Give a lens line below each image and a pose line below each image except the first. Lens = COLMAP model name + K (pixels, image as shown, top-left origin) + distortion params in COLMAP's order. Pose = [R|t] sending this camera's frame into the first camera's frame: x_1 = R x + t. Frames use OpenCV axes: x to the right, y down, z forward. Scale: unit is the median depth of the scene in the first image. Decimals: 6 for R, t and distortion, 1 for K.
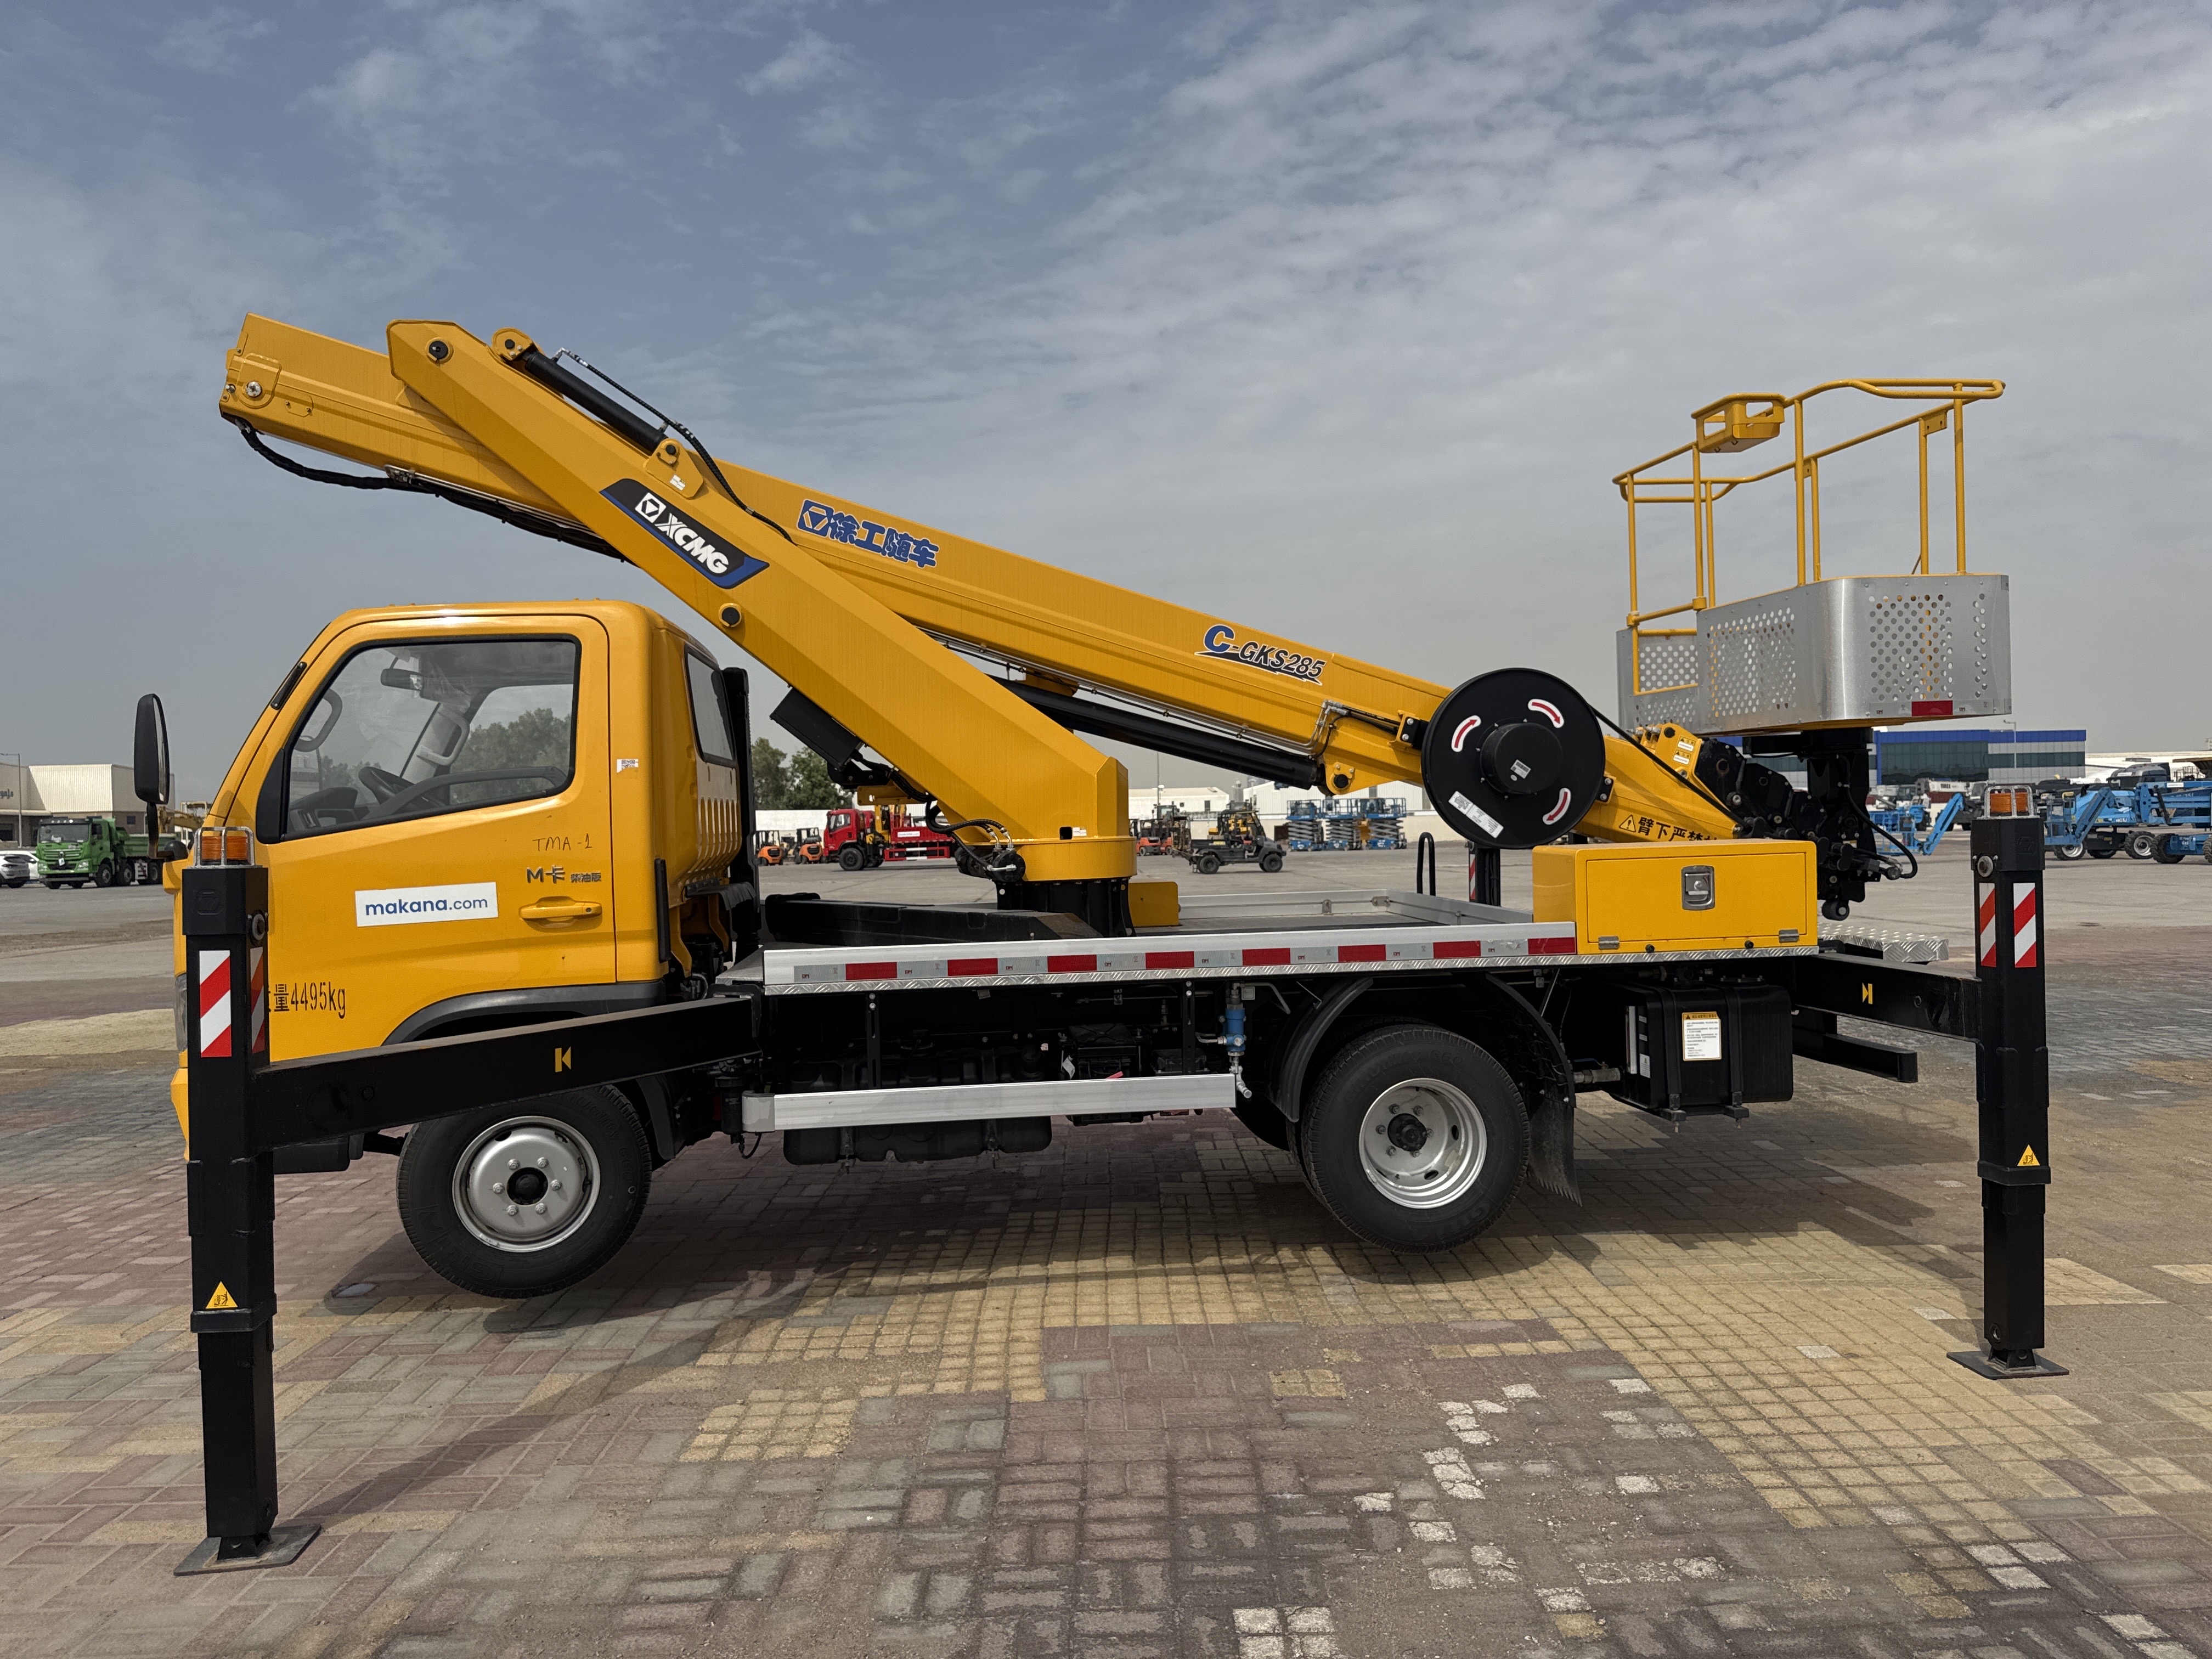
lens RADIAL K [[1568.0, 0, 1119.2], [0, 1568.0, 851.5], [0, 0, 1]] dist [0.026704, -0.034378]
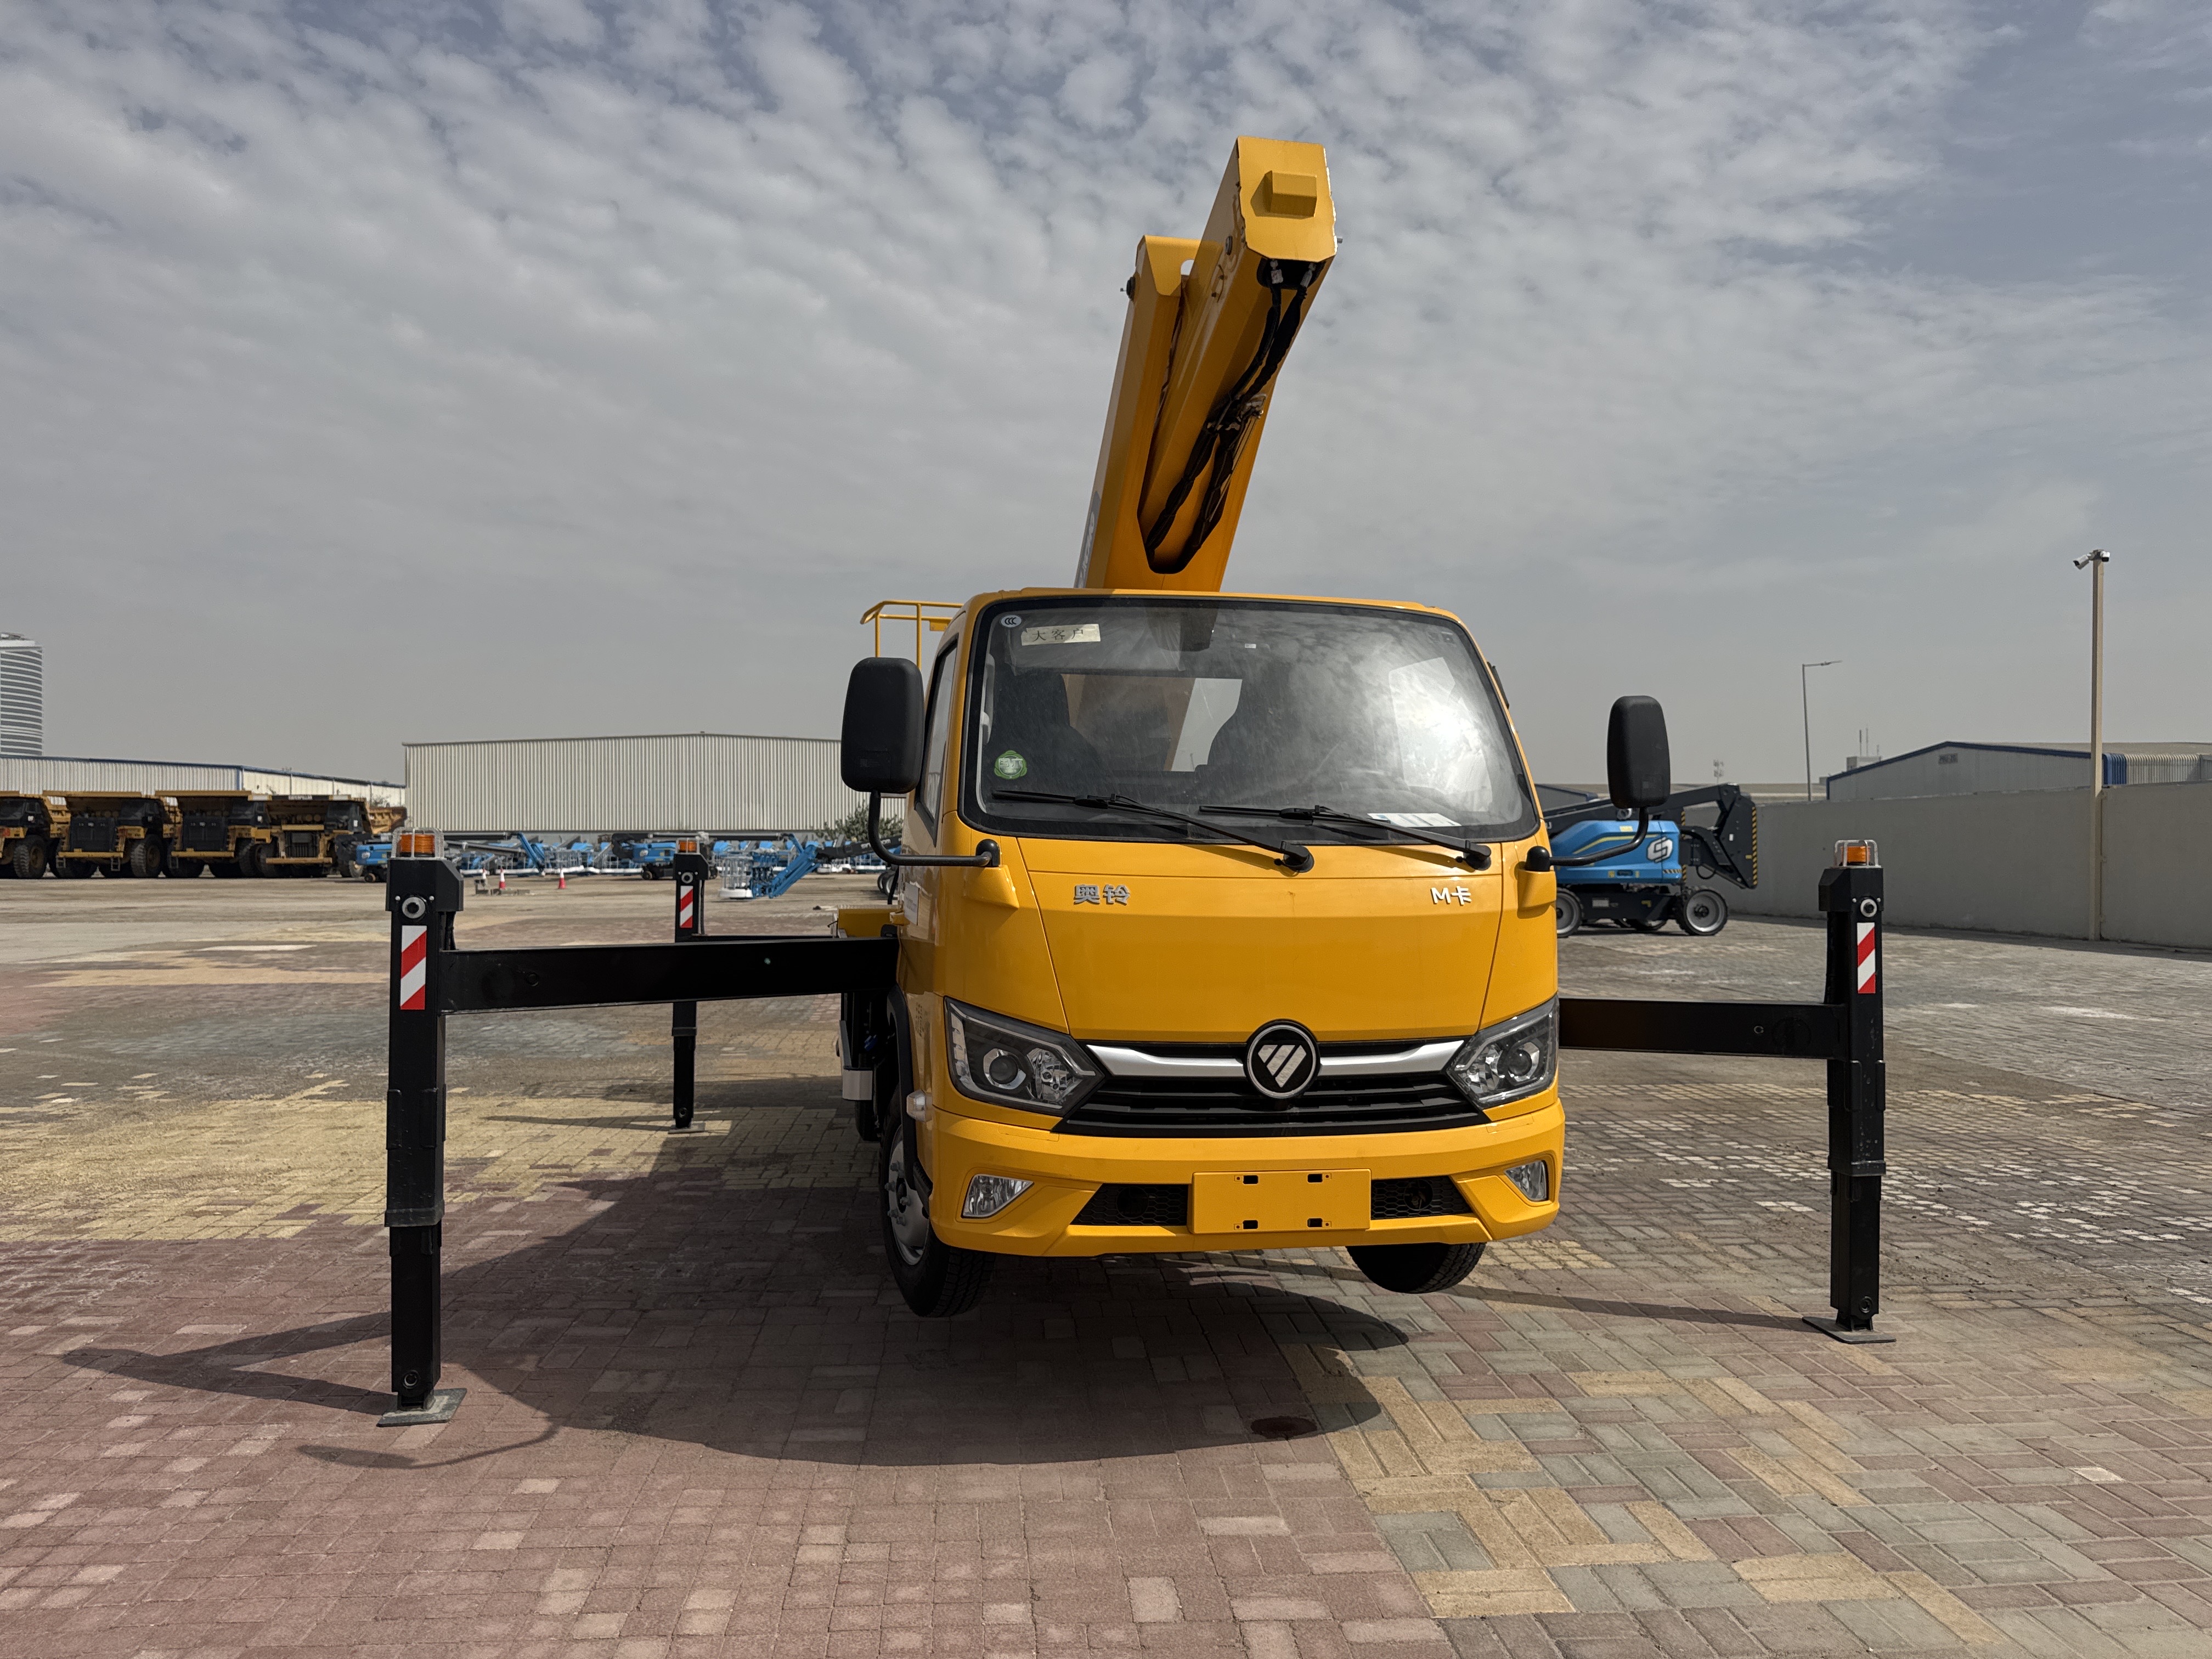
lens RADIAL K [[1568.0, 0, 1113.5], [0, 1568.0, 871.1], [0, 0, 1]] dist [0.026704, -0.034378]
pose [[-0.074384, 0.010431, 0.997175, -1.323001], [0.017798, 0.999800, -0.009131, 0.010389], [-0.997071, 0.017068, -0.074555, 1.198723]]
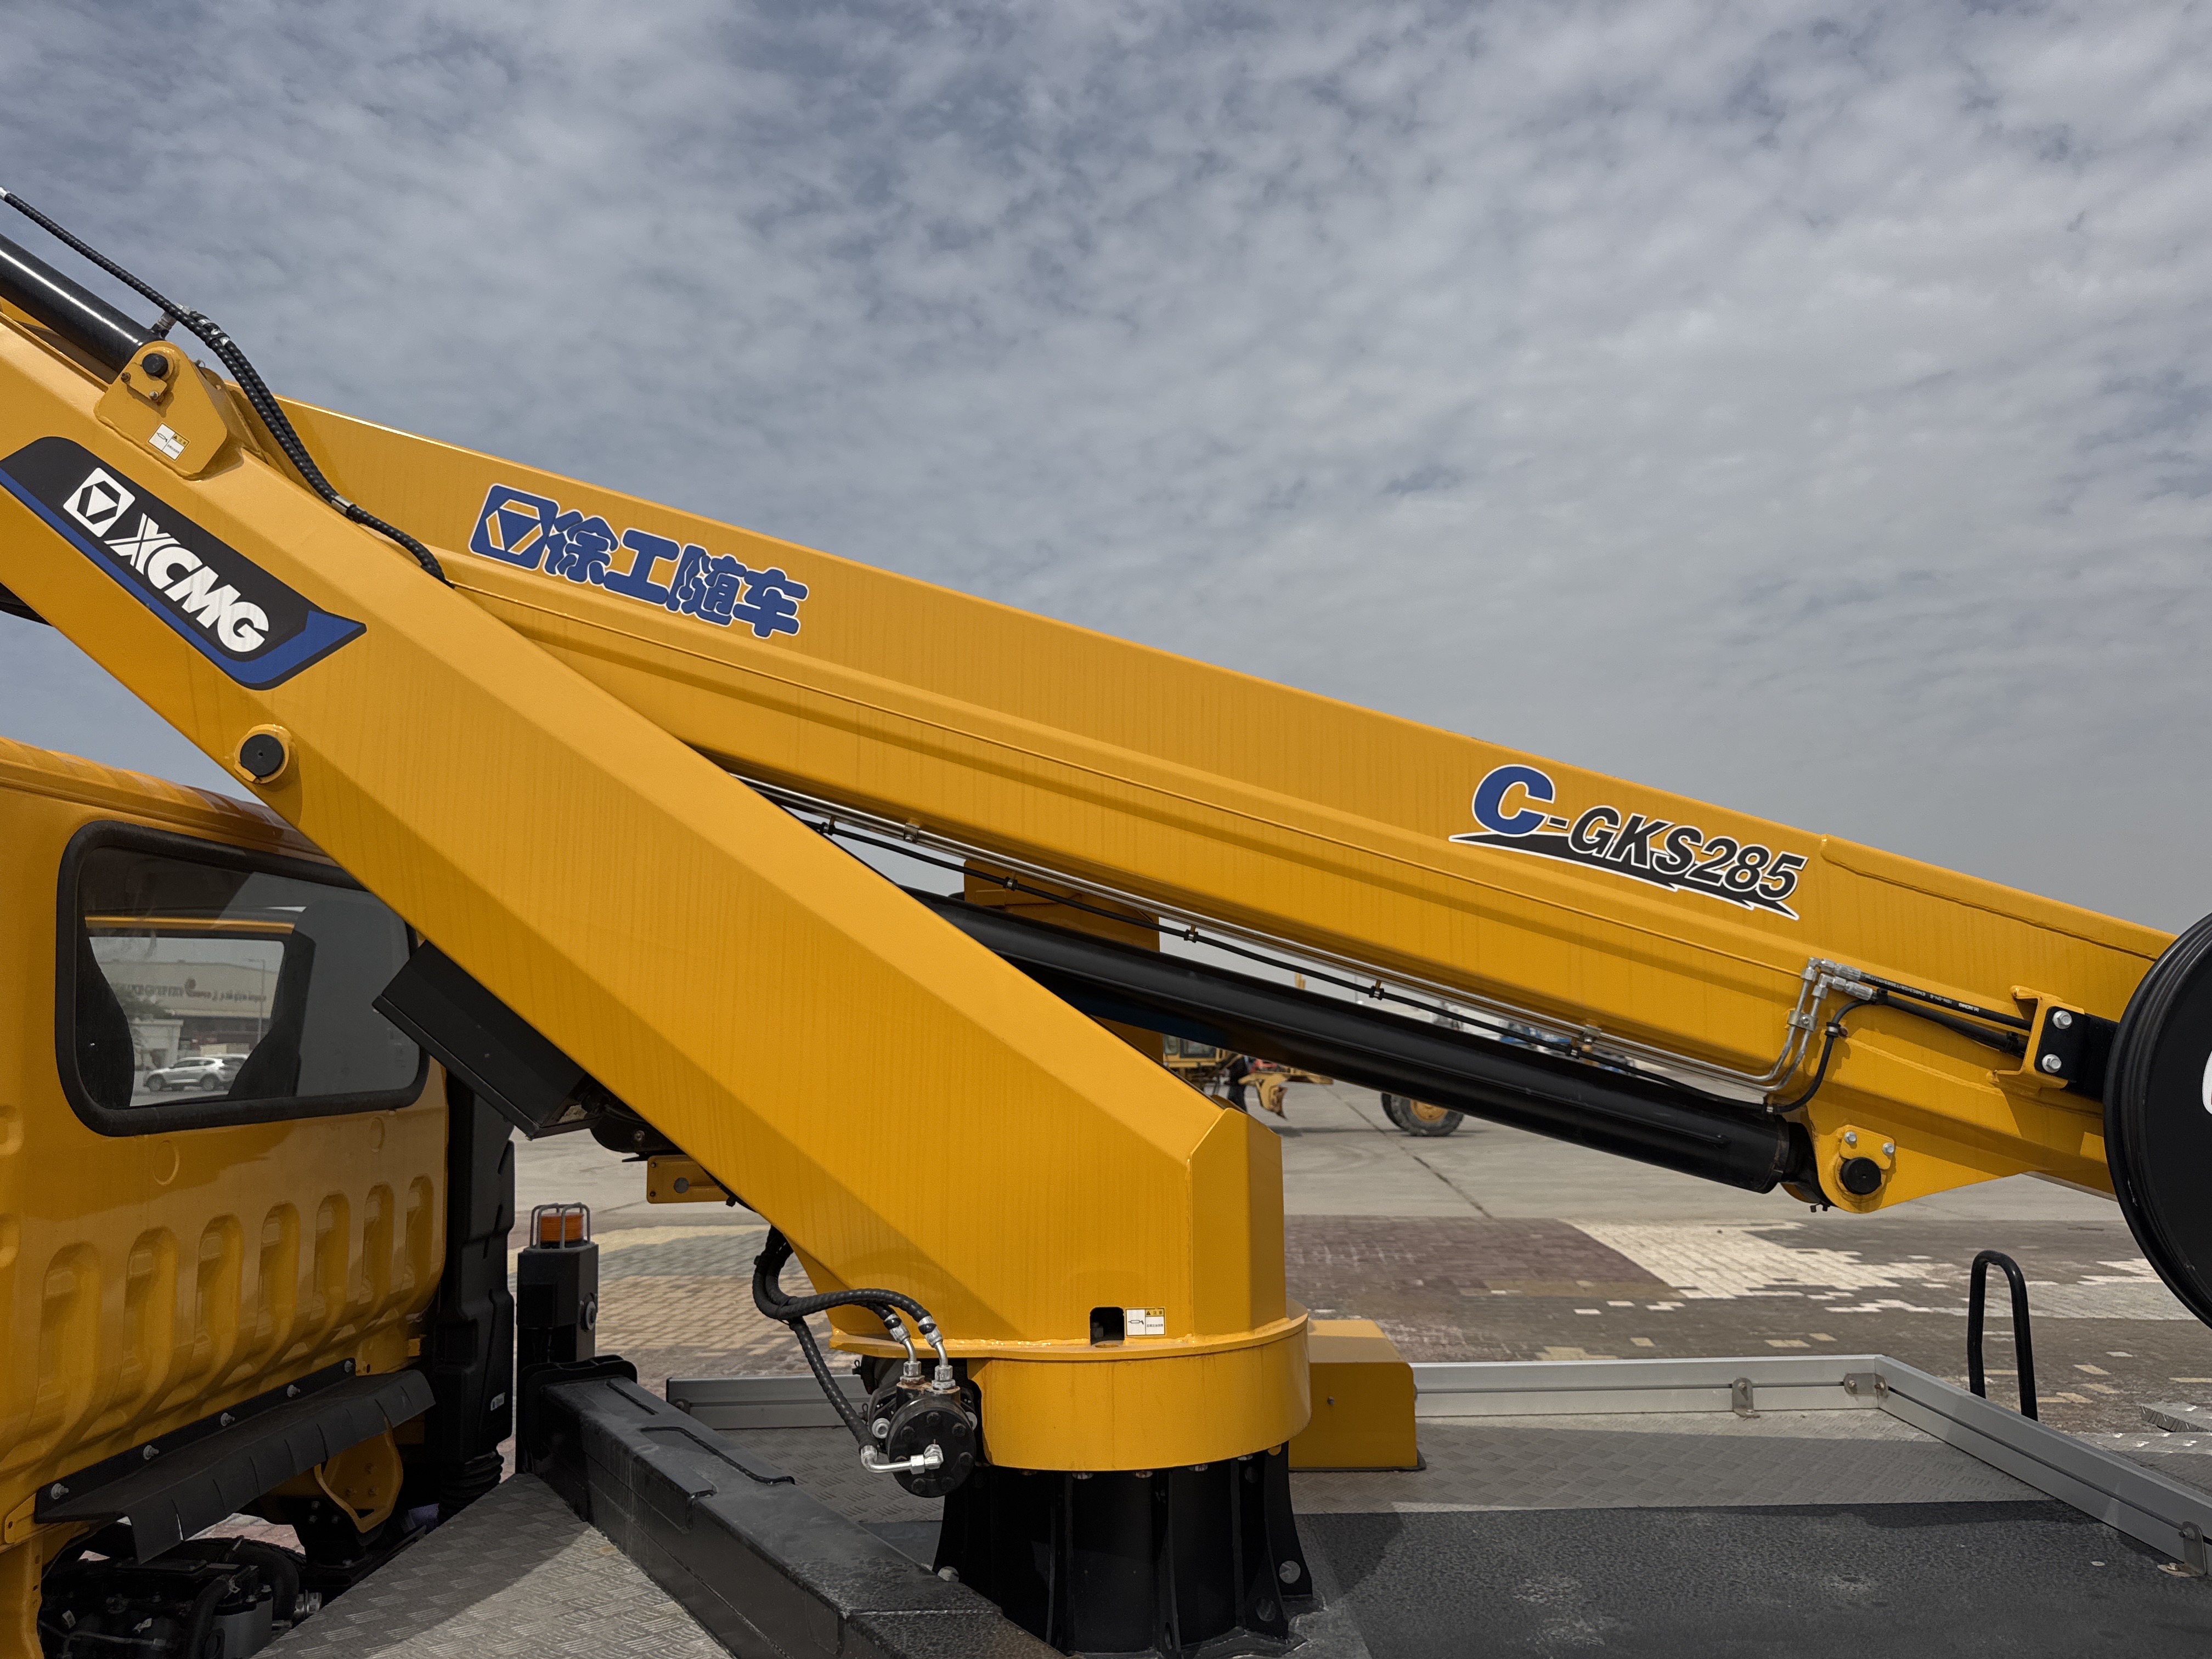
lens RADIAL K [[1568.0, 0, 1103.0], [0, 1568.0, 847.6], [0, 0, 1]] dist [0.026704, -0.034378]
pose [[0.989682, -0.011931, -0.142781, 0.020410], [-0.008458, 0.989925, -0.141340, -0.076268], [0.143028, 0.141089, 0.979610, 0.675533]]
